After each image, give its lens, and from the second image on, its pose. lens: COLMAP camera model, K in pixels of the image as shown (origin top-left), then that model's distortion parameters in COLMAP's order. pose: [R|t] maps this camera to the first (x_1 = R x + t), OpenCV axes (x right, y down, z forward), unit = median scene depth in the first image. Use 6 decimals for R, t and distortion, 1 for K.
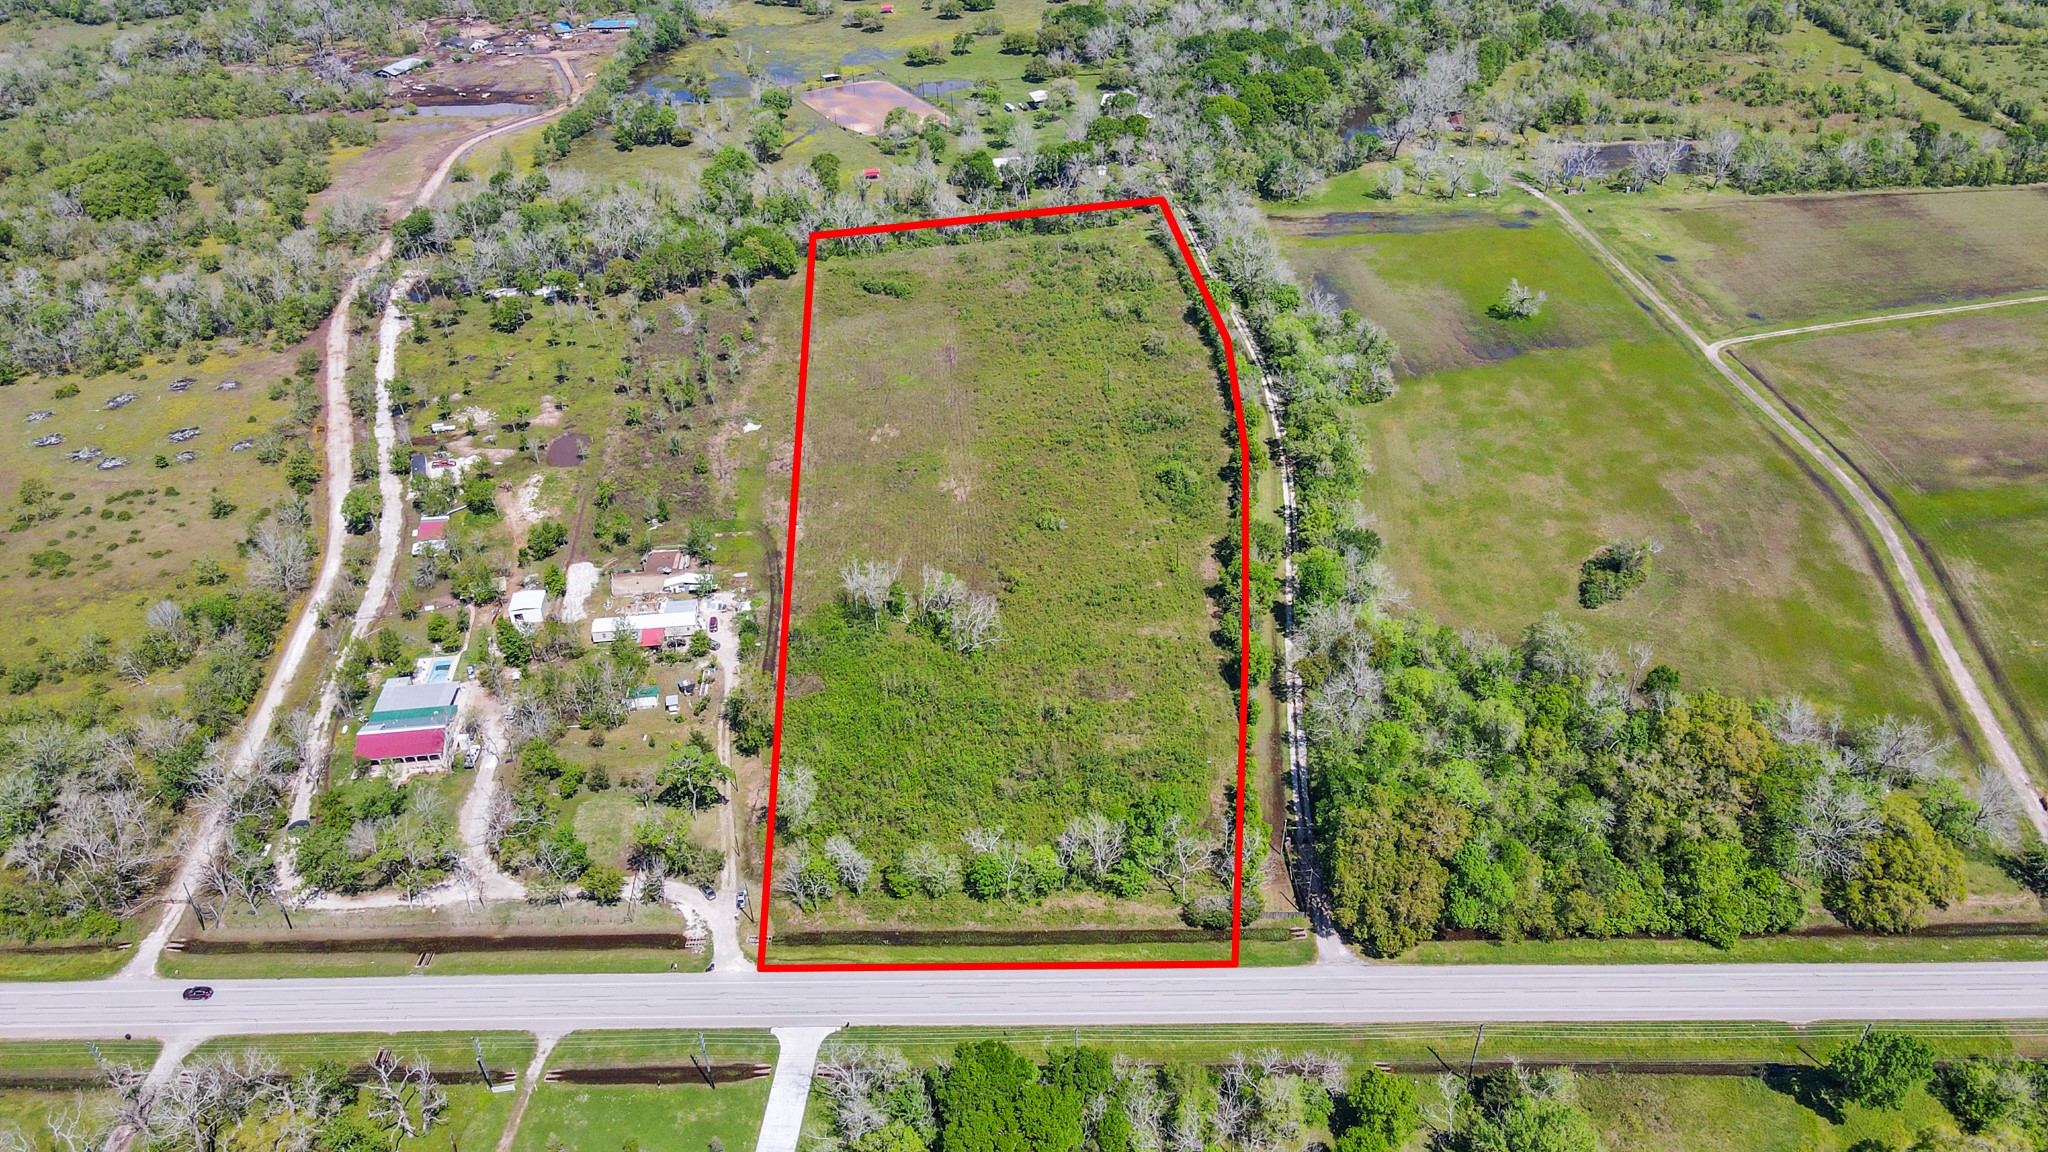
lens RADIAL K [[1499.8, 0, 1014.5], [0, 1499.8, 569.1], [0, 0, 1]] dist [0.012878, 0.011336]
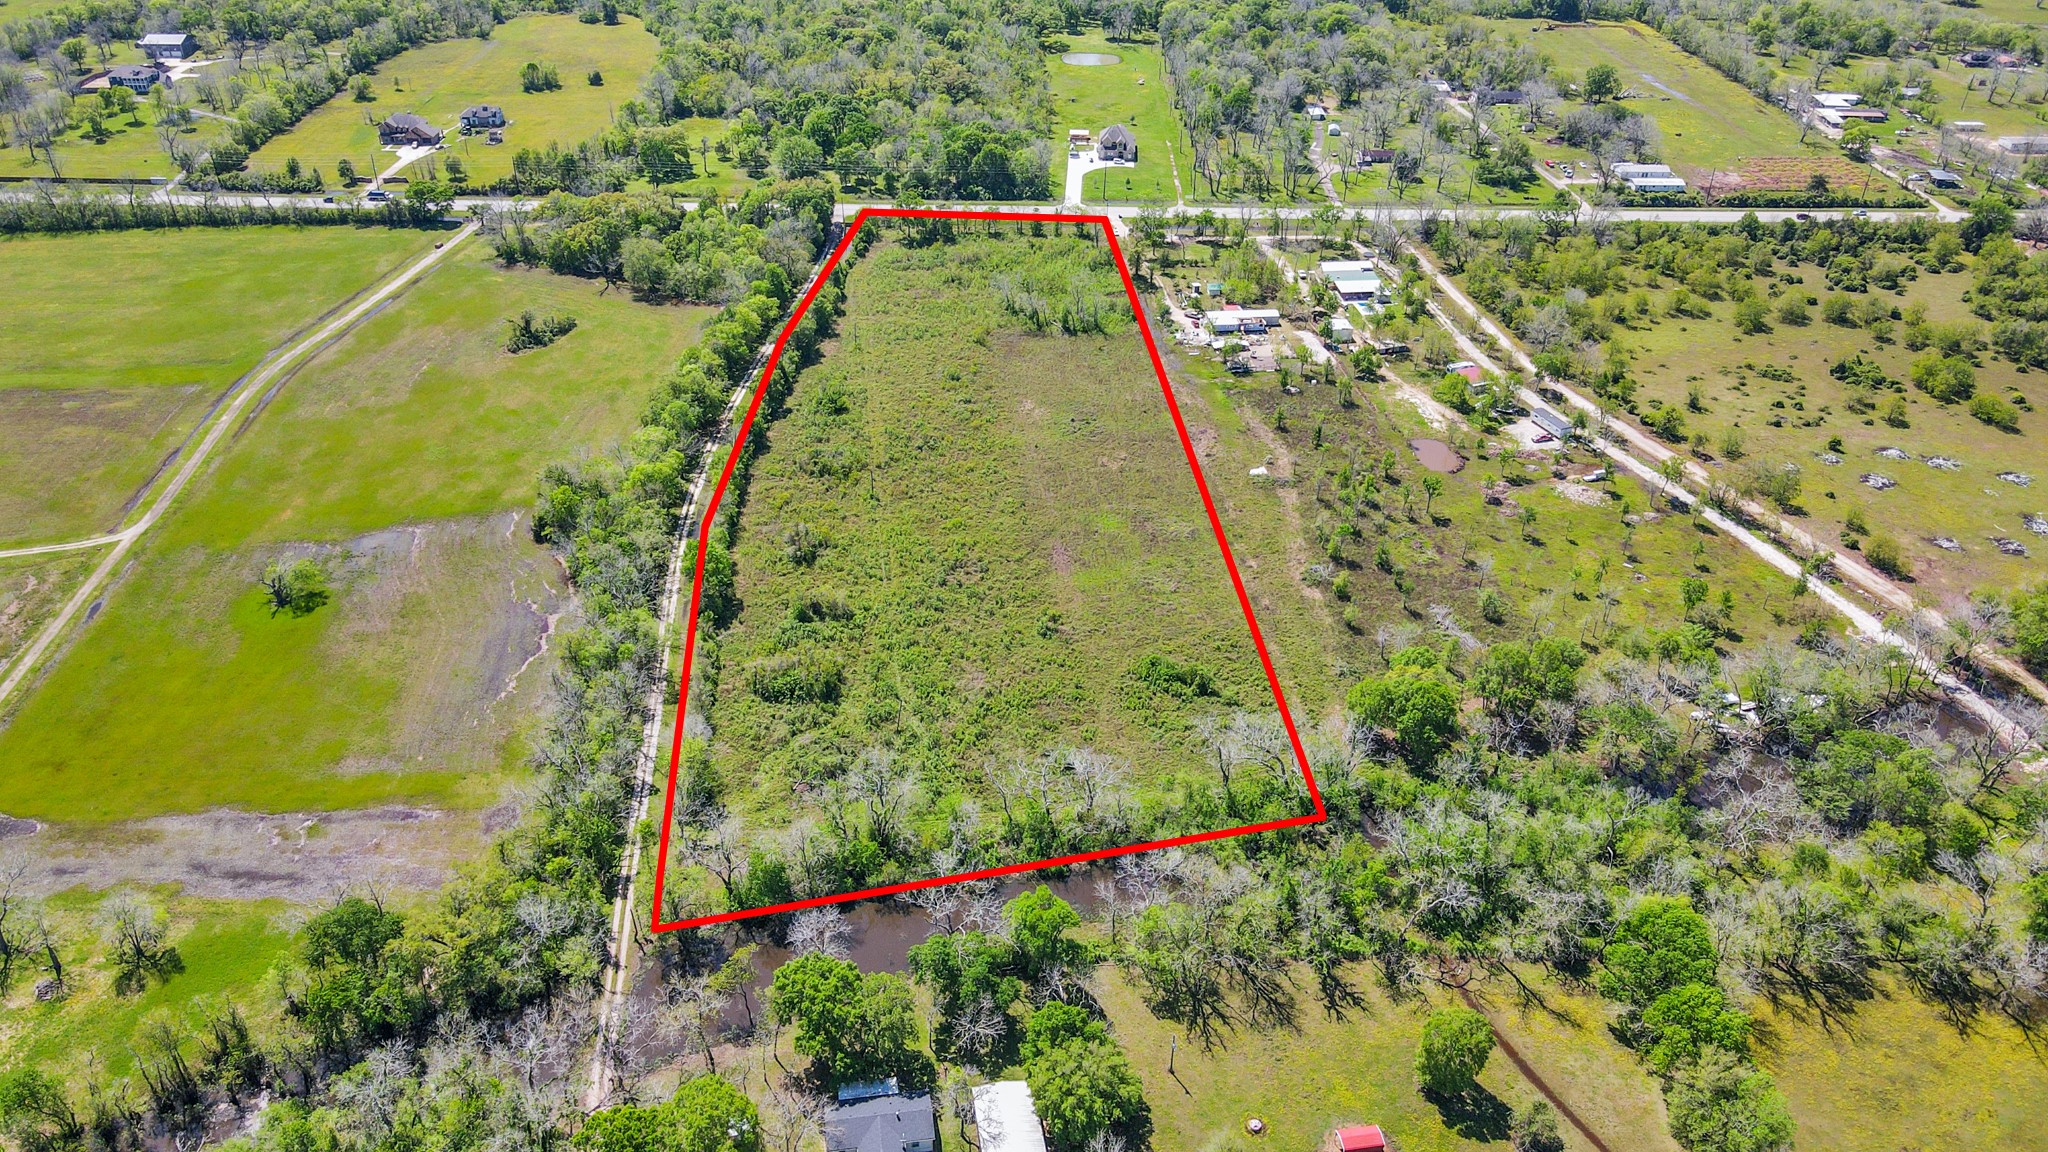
lens RADIAL K [[1504.7, 0, 1013.0], [0, 1504.7, 575.5], [0, 0, 1]] dist [-0.012925, 0.068288]
pose [[-0.999696, 0.024639, 0.000098, -0.021691], [0.010108, 0.406498, 0.913596, -1.048910], [0.022471, 0.913320, -0.406623, 1.620562]]
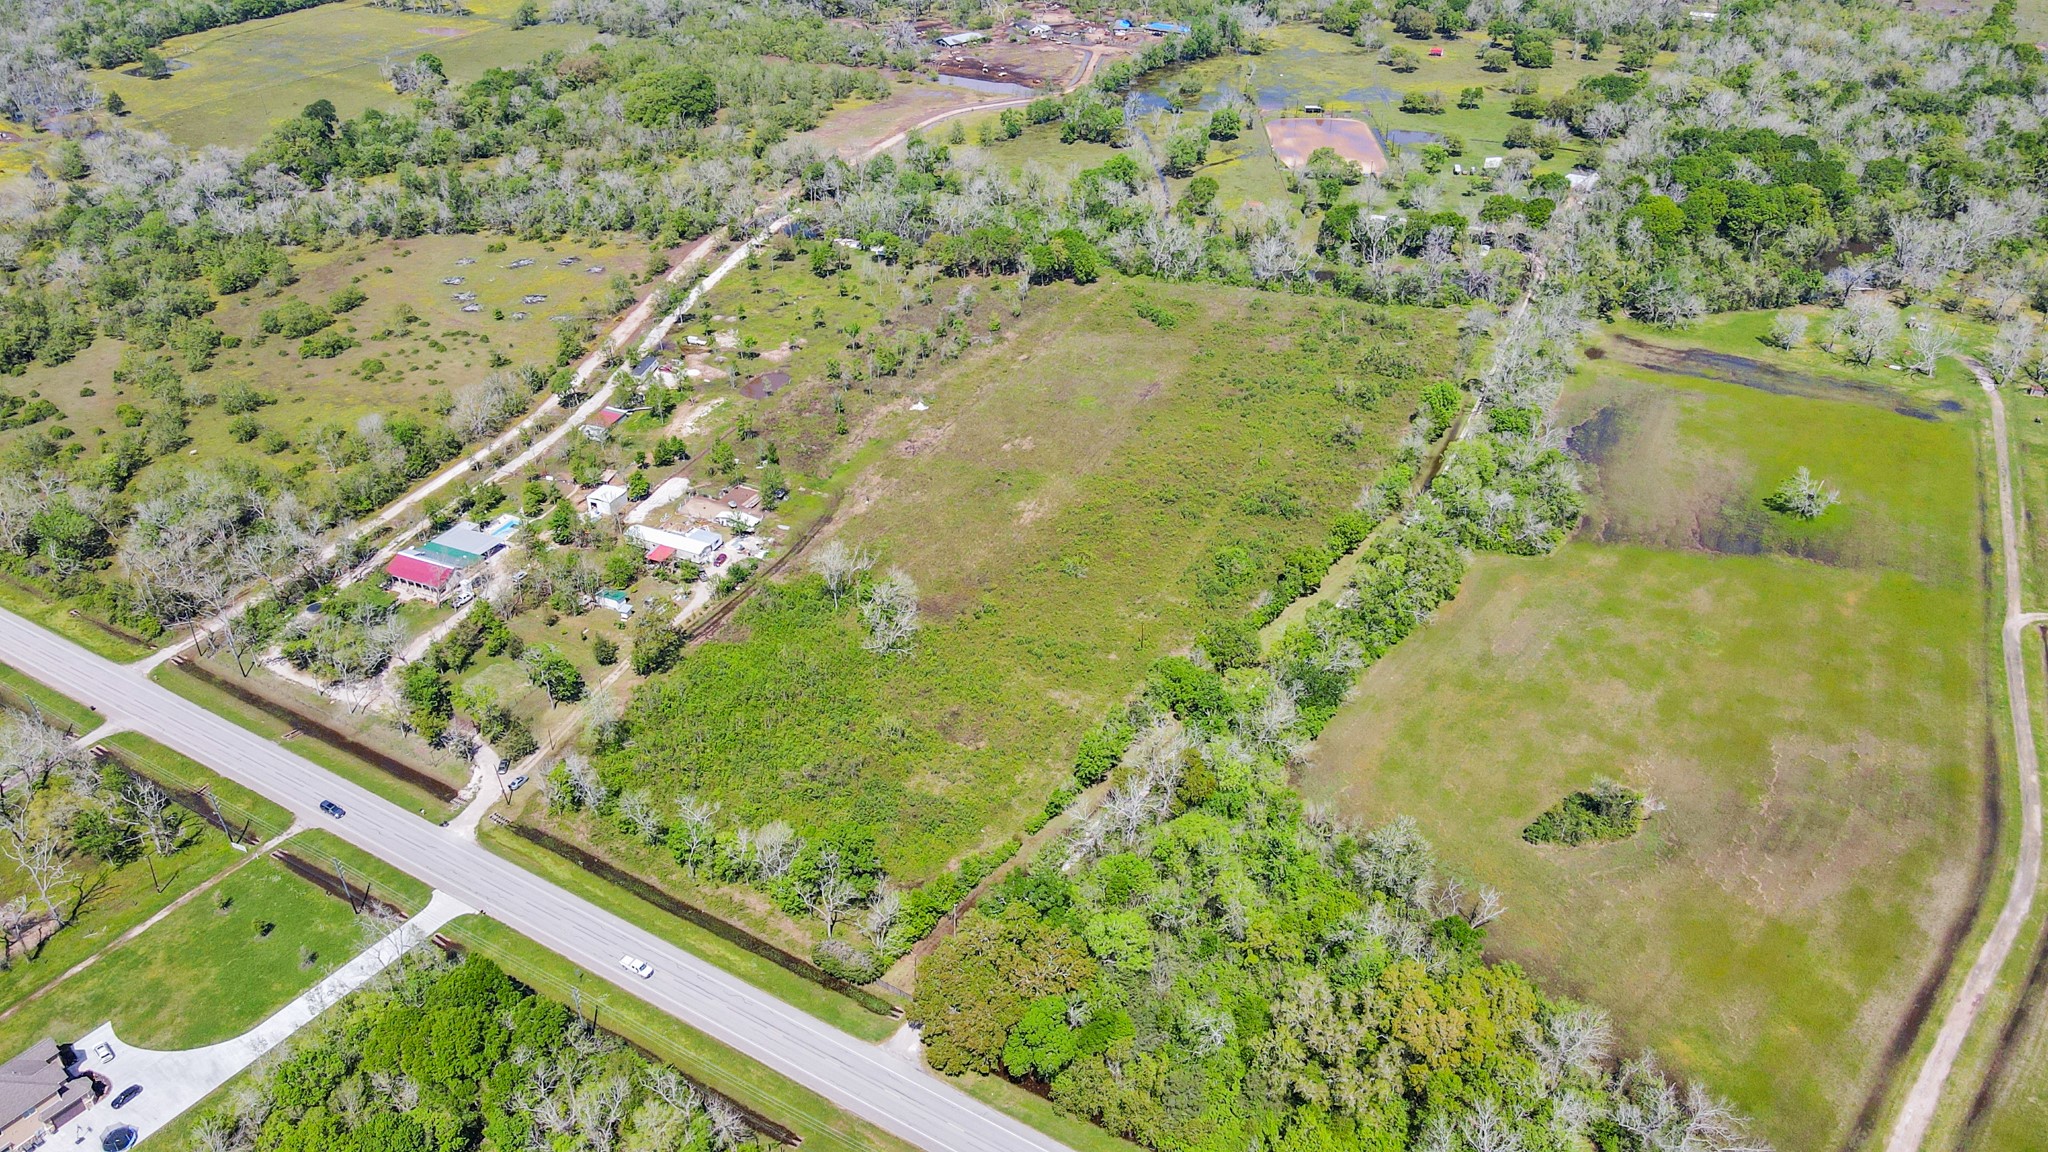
lens RADIAL K [[1499.8, 0, 1014.5], [0, 1499.8, 569.1], [0, 0, 1]] dist [0.012878, 0.011336]
pose [[0.860530, 0.290796, -0.418241, 0.398180], [-0.294746, 0.953887, 0.056782, -0.073568], [0.415467, 0.074412, 0.906559, 0.095295]]
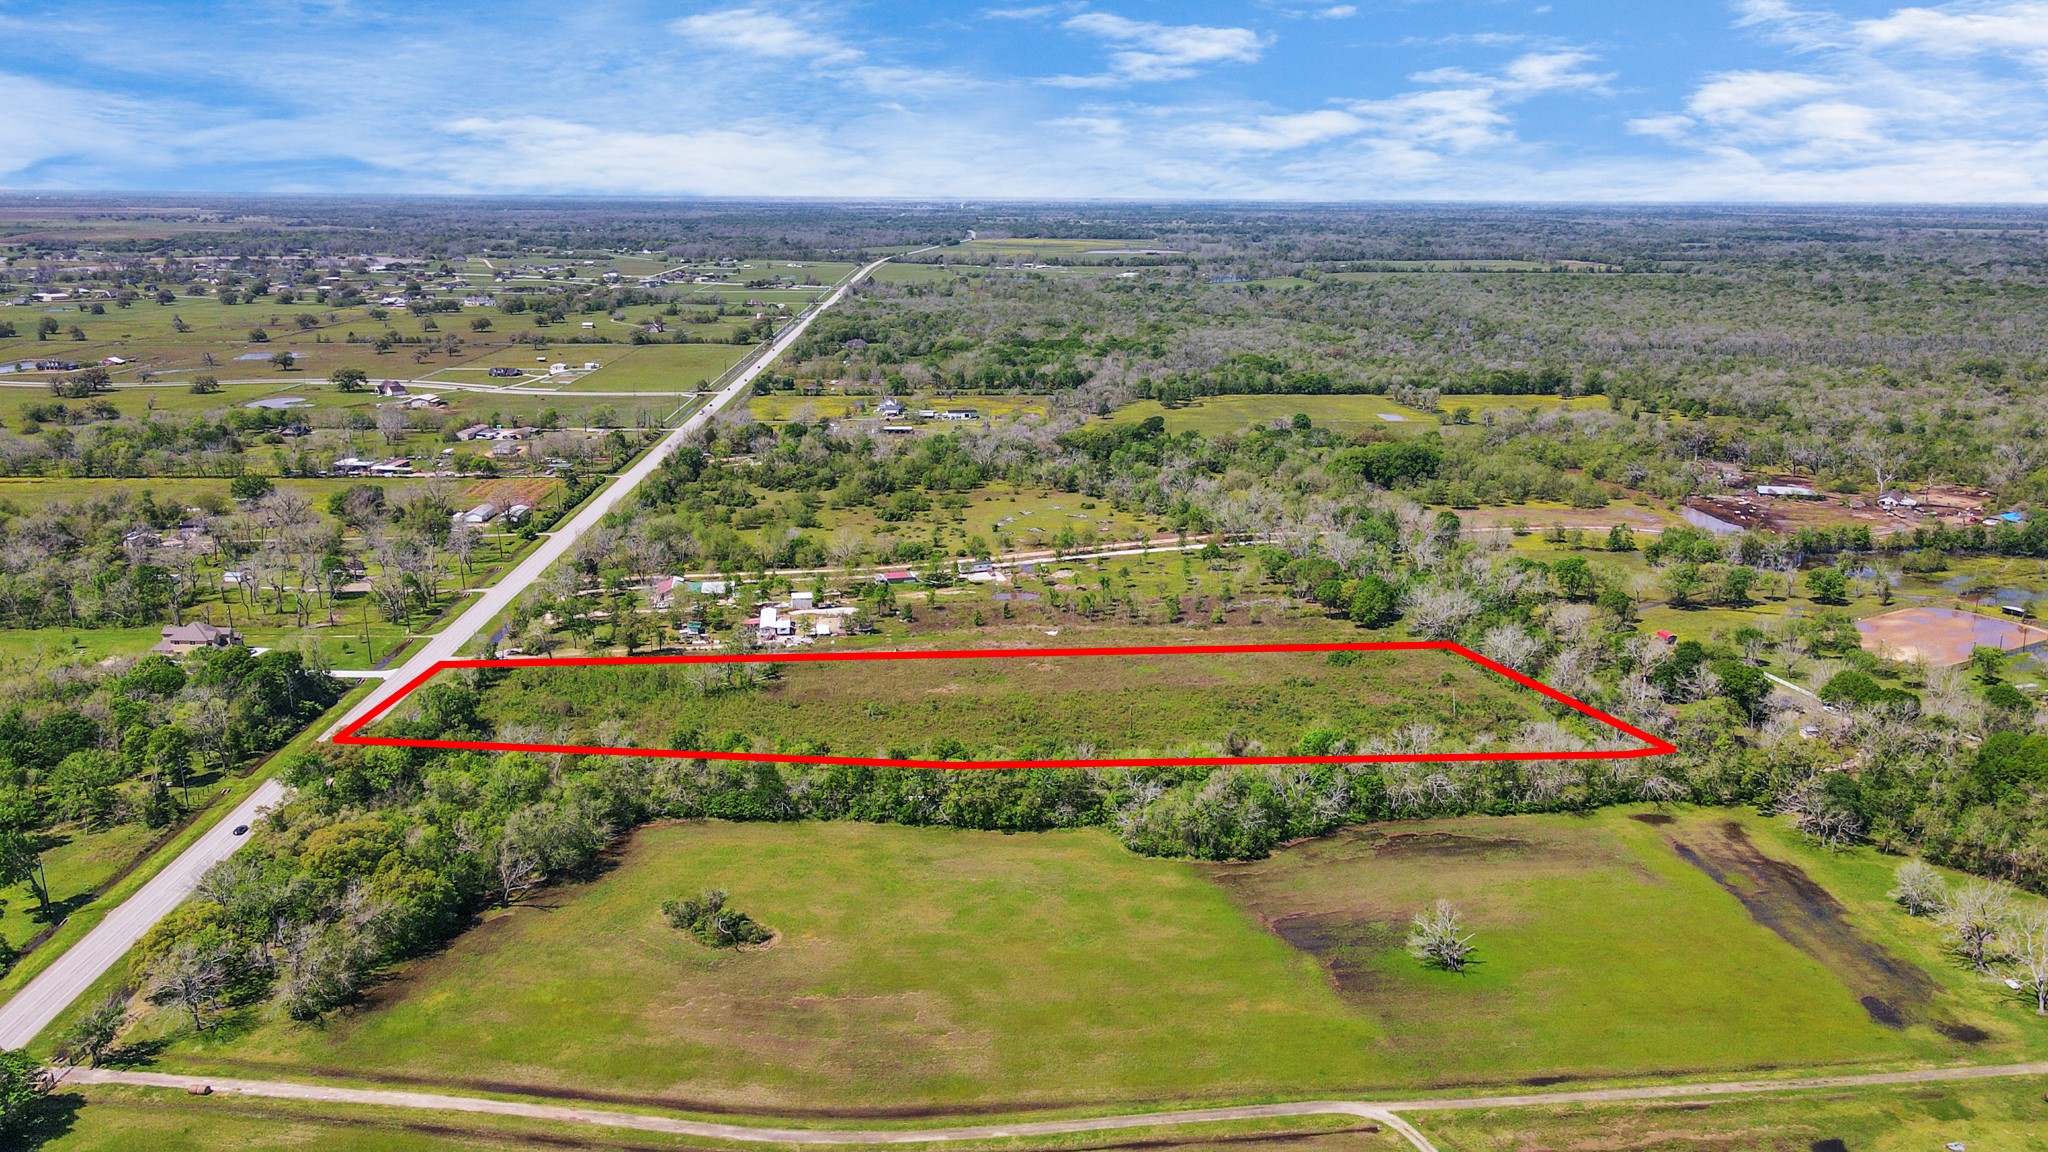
lens RADIAL K [[1504.7, 0, 1013.0], [0, 1504.7, 575.5], [0, 0, 1]] dist [-0.012925, 0.068288]
pose [[0.048138, 0.279217, -0.959021, 1.119171], [-0.555325, 0.805547, 0.206659, -0.415542], [0.830239, 0.522620, 0.193834, 0.797917]]
